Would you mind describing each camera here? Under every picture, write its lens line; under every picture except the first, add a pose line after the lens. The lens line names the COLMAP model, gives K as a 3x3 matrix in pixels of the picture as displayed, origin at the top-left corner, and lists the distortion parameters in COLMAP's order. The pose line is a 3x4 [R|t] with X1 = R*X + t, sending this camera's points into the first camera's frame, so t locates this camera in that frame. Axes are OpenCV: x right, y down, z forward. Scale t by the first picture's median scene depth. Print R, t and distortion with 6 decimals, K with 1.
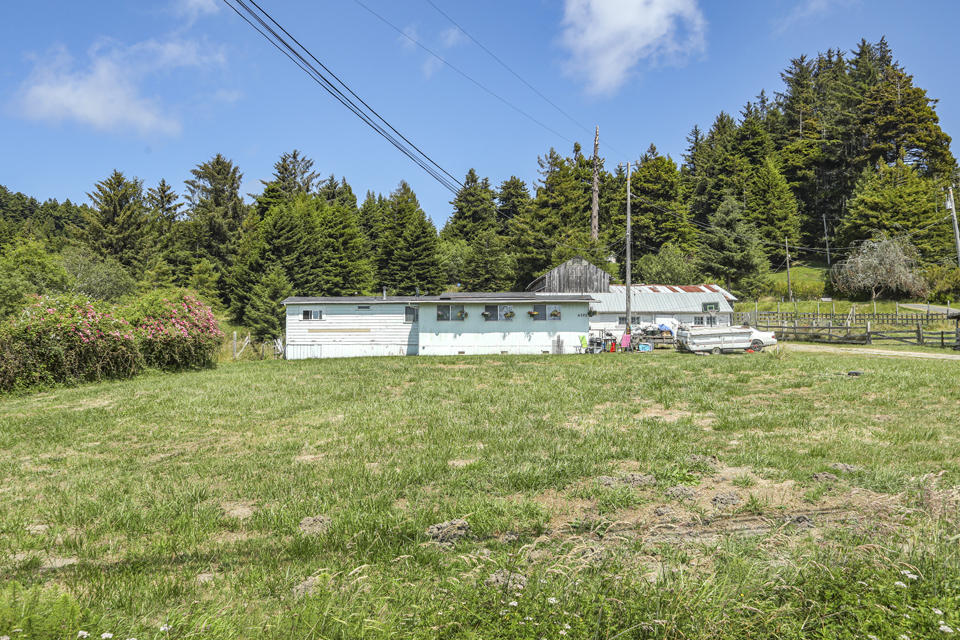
lens RADIAL K [[739.3, 0, 480.0], [0, 739.3, 320.0], [0, 0, 1]] dist [-0.001757, -0.001581]
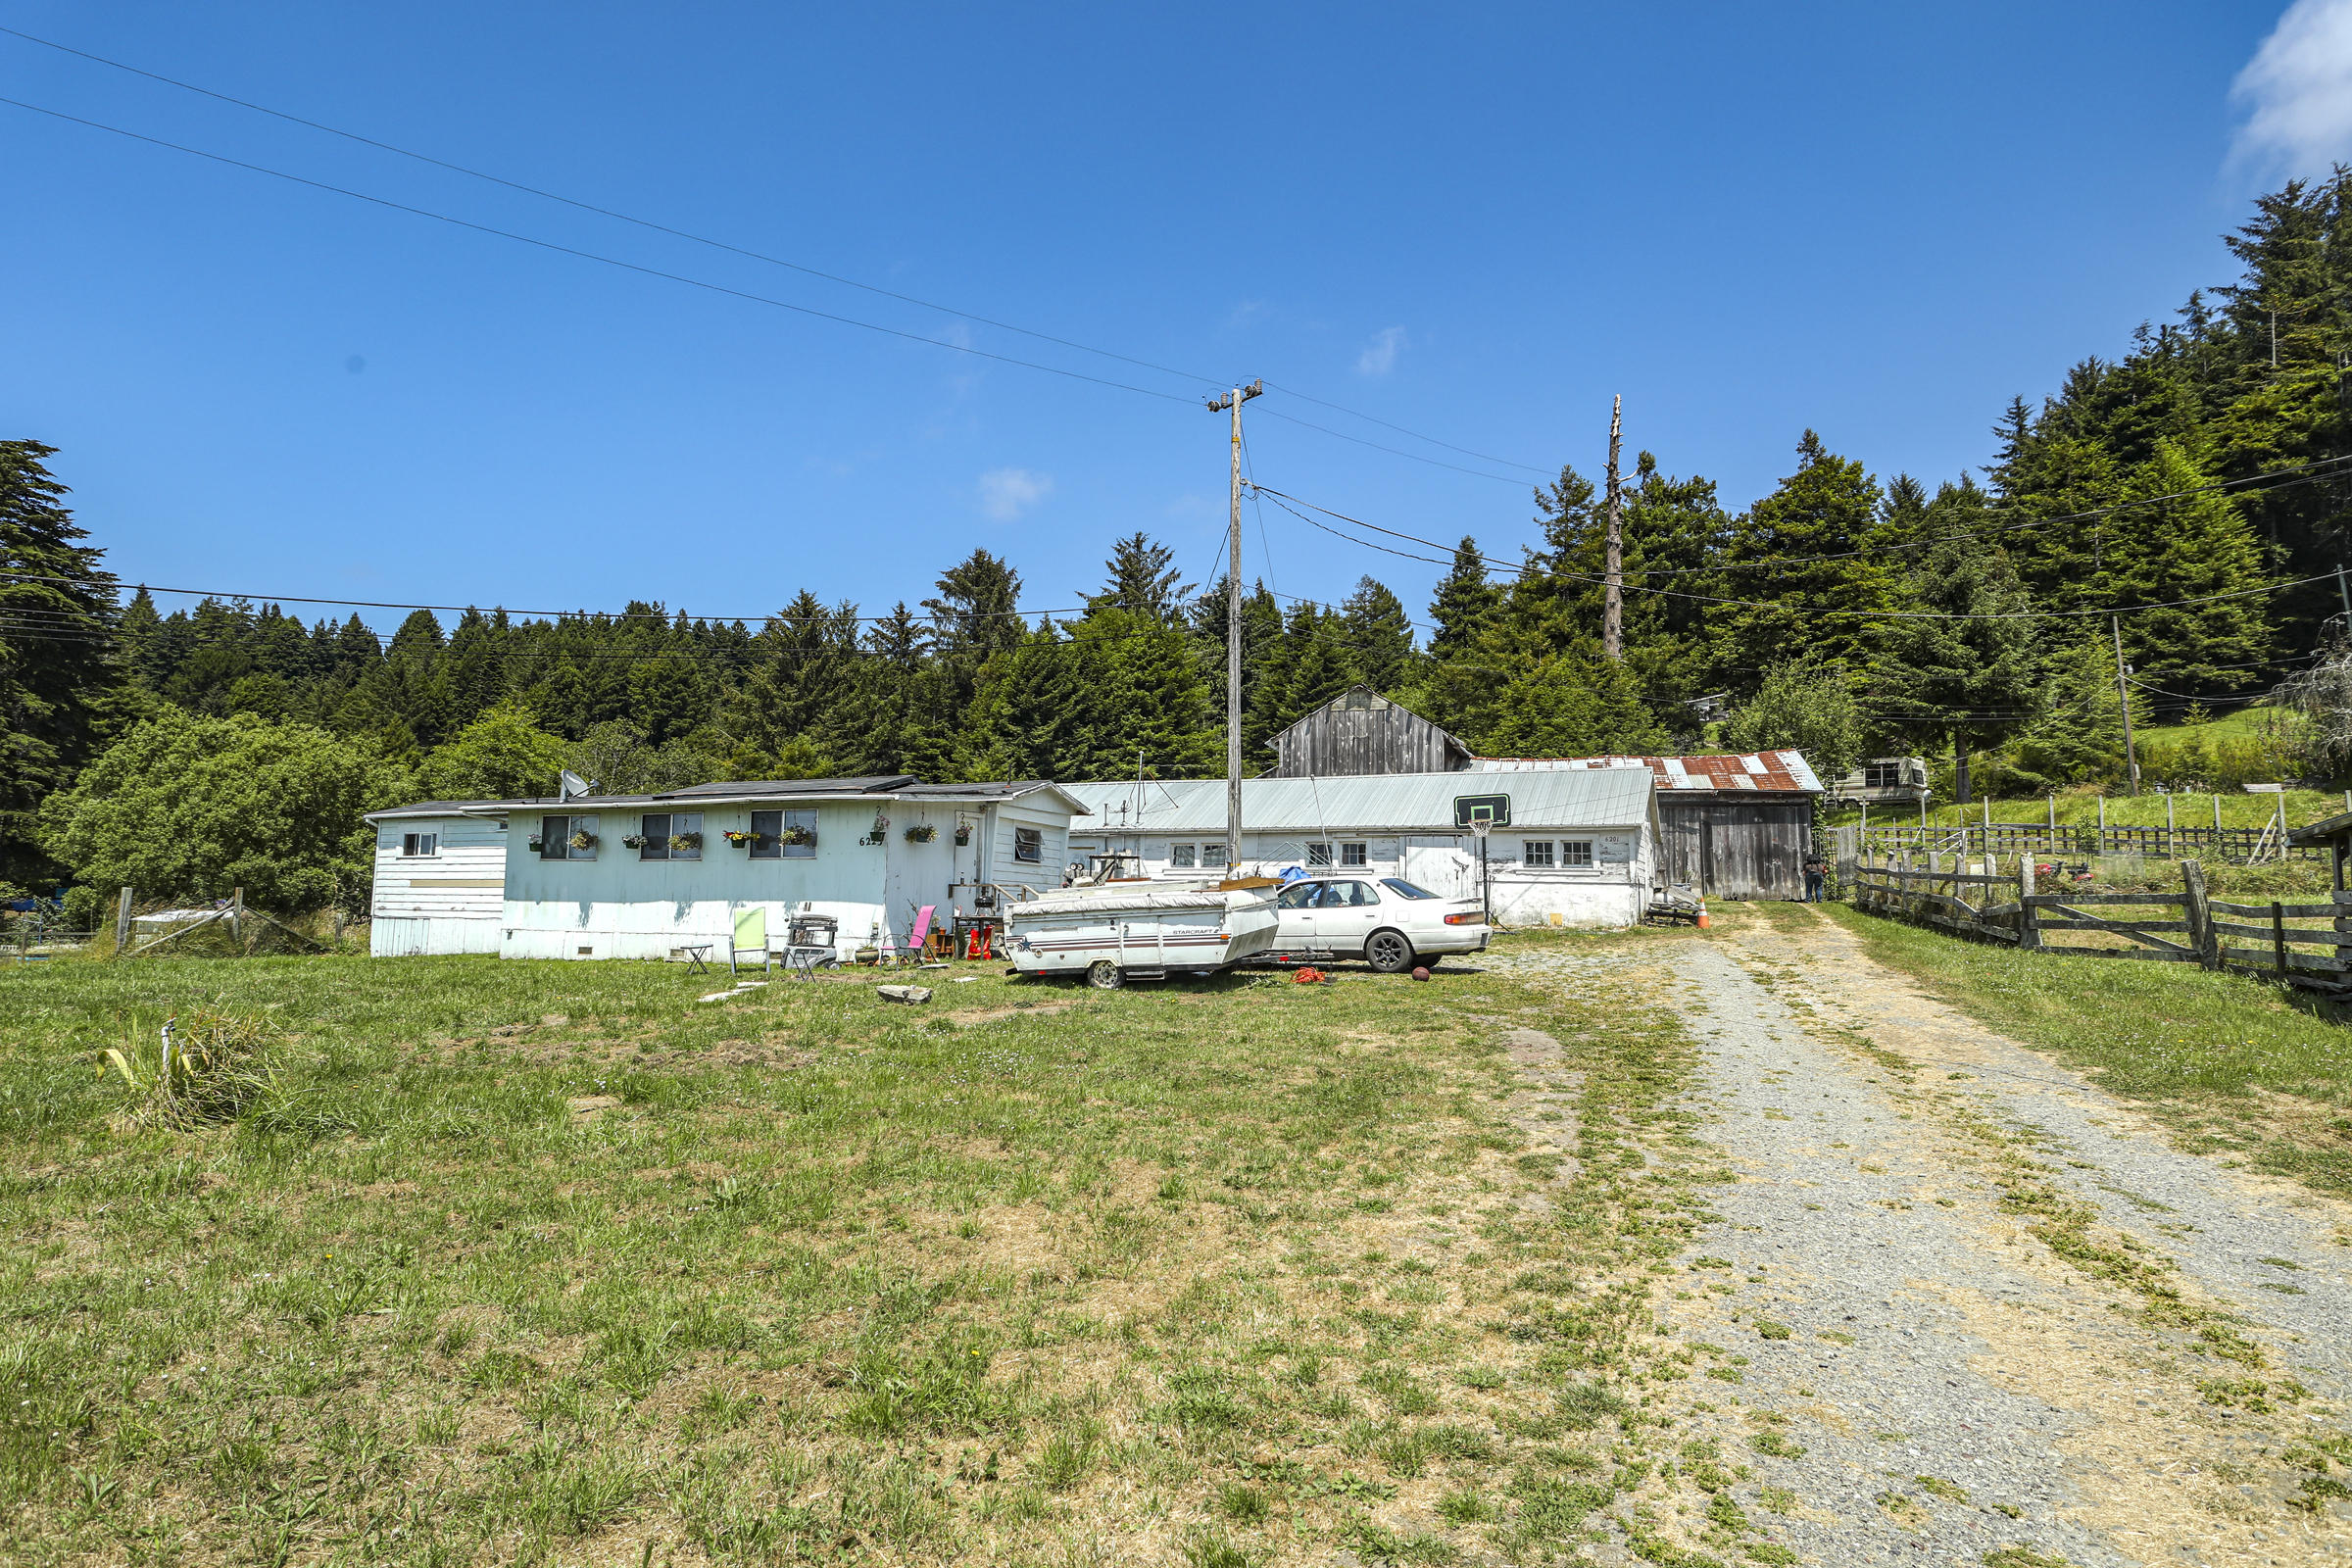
lens RADIAL K [[1319.7, 0, 1176.0], [0, 1319.7, 784.0], [0, 0, 1]] dist [-0.000128, -0.001016]
pose [[0.934582, -0.021591, -0.355093, 0.158221], [0.004485, 0.998792, -0.048927, -0.000957], [0.355720, 0.044134, 0.933550, 0.175400]]
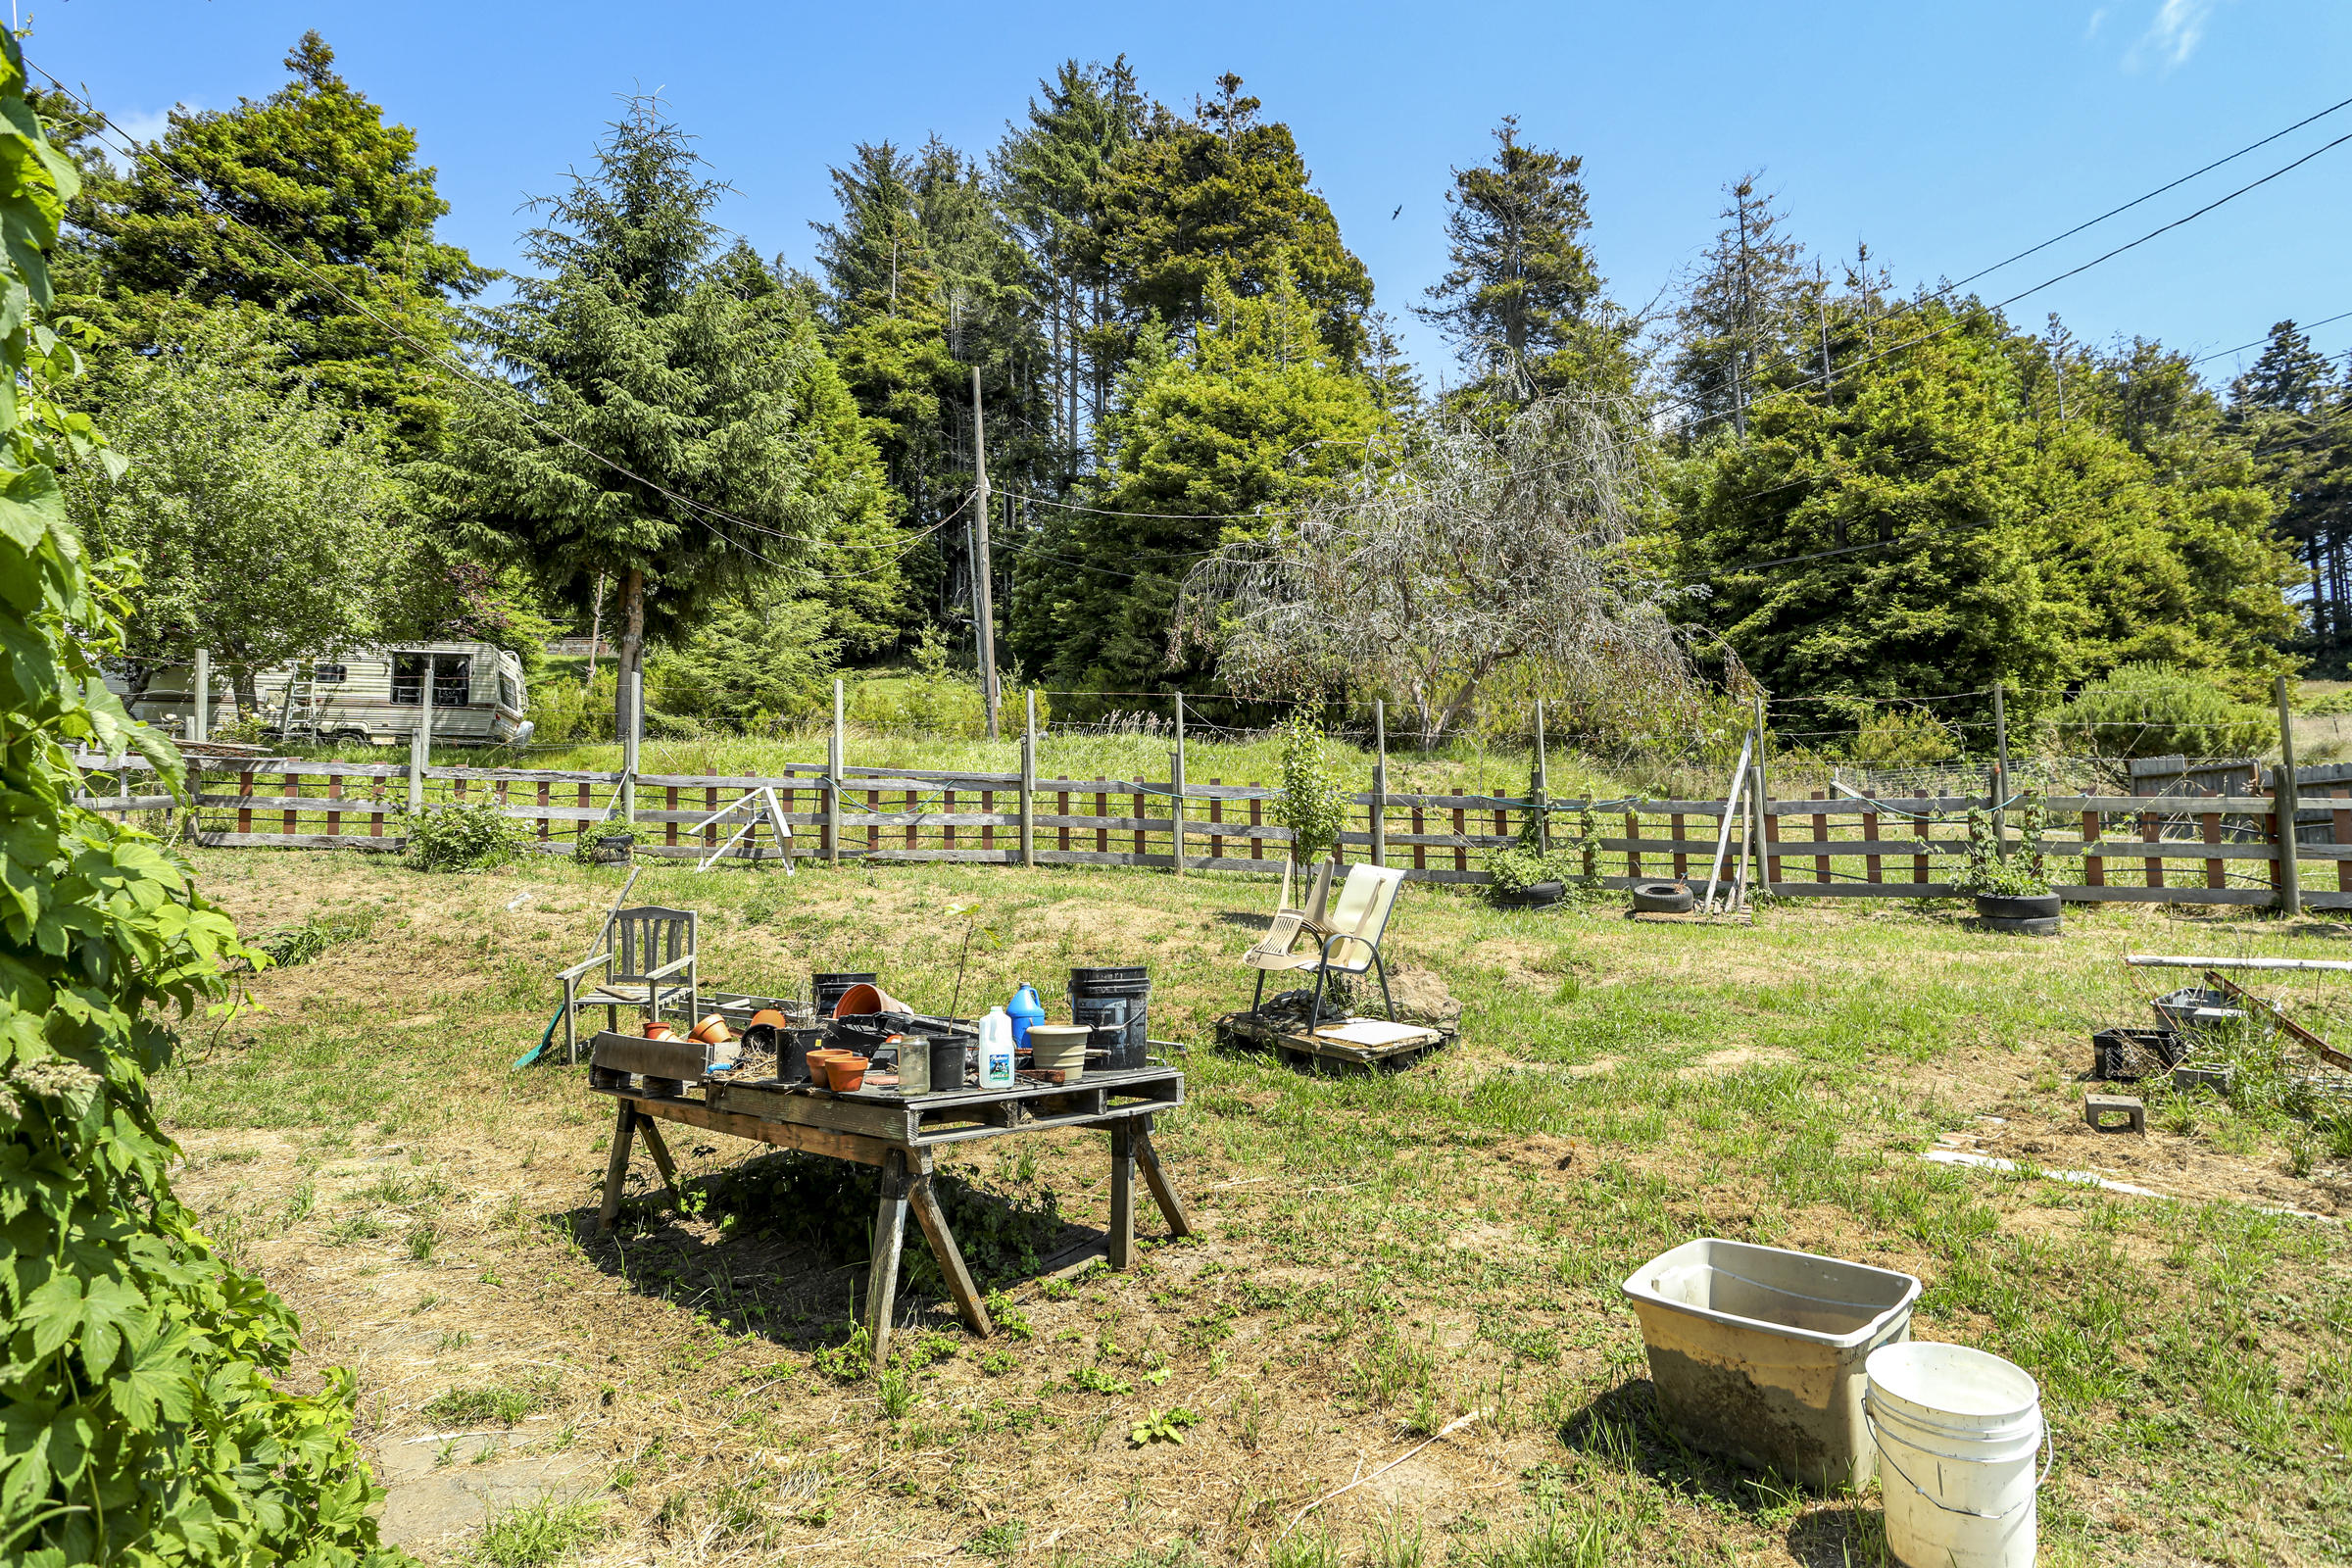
lens RADIAL K [[1293.1, 0, 1173.8], [0, 1293.1, 798.1], [0, 0, 1]] dist [0.001838, 0.000696]
pose [[0.771800, 0.037363, 0.634767, 0.195026], [-0.012224, 0.998960, -0.043937, 0.000728], [-0.635748, 0.026151, 0.771454, 0.551936]]
